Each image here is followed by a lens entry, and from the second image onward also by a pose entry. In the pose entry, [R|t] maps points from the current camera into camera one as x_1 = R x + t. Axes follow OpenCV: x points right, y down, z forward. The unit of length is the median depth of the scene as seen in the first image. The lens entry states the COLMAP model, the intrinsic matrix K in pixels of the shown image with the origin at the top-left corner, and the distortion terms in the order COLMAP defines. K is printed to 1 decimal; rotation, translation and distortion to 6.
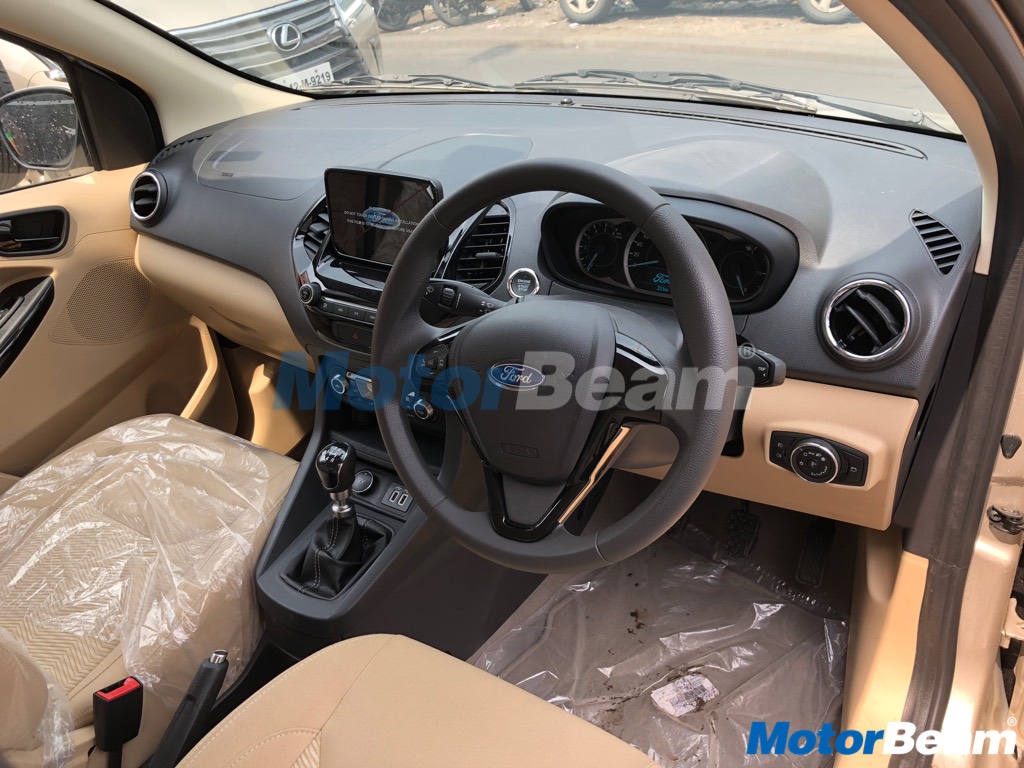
lens RADIAL K [[836.8, 0, 511.8], [0, 836.8, 383.6], [0, 0, 1]] dist [0.033501, -0.040109]
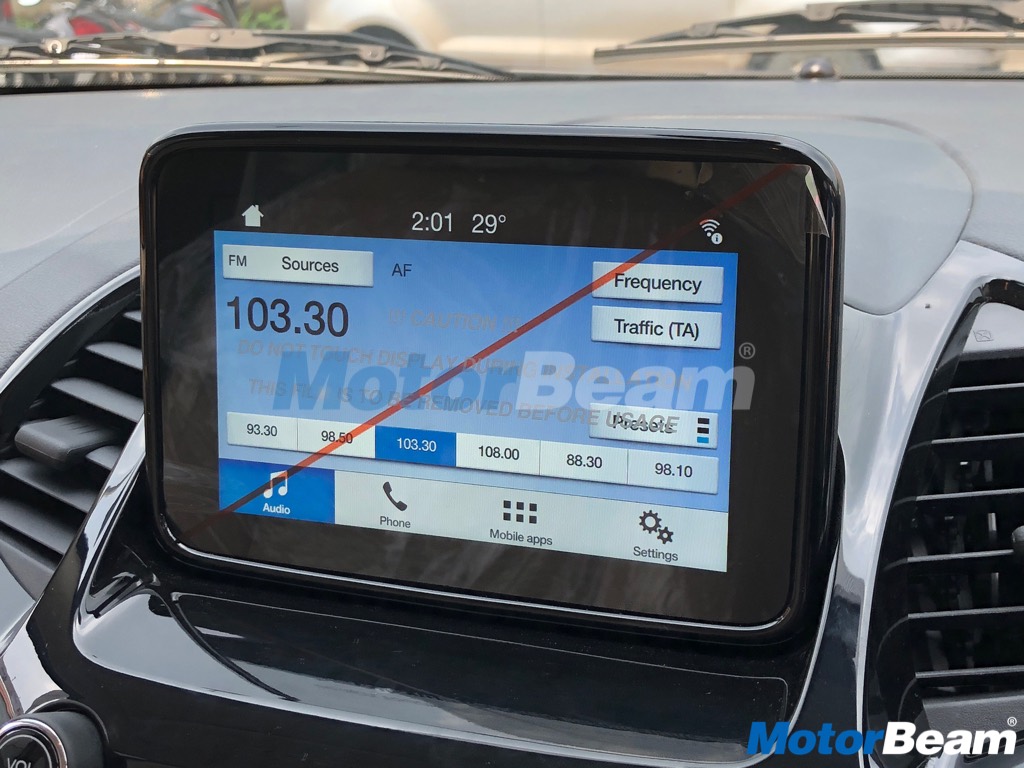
lens RADIAL K [[1522.9, 0, 511.8], [0, 1522.9, 384.3], [0, 0, 1]] dist [0.020143, 0.000000]
pose [[0.981184, -0.001316, 0.193072, -0.193887], [0.053819, 0.962208, -0.266944, -0.093425], [-0.185425, 0.272312, 0.944174, 0.627282]]
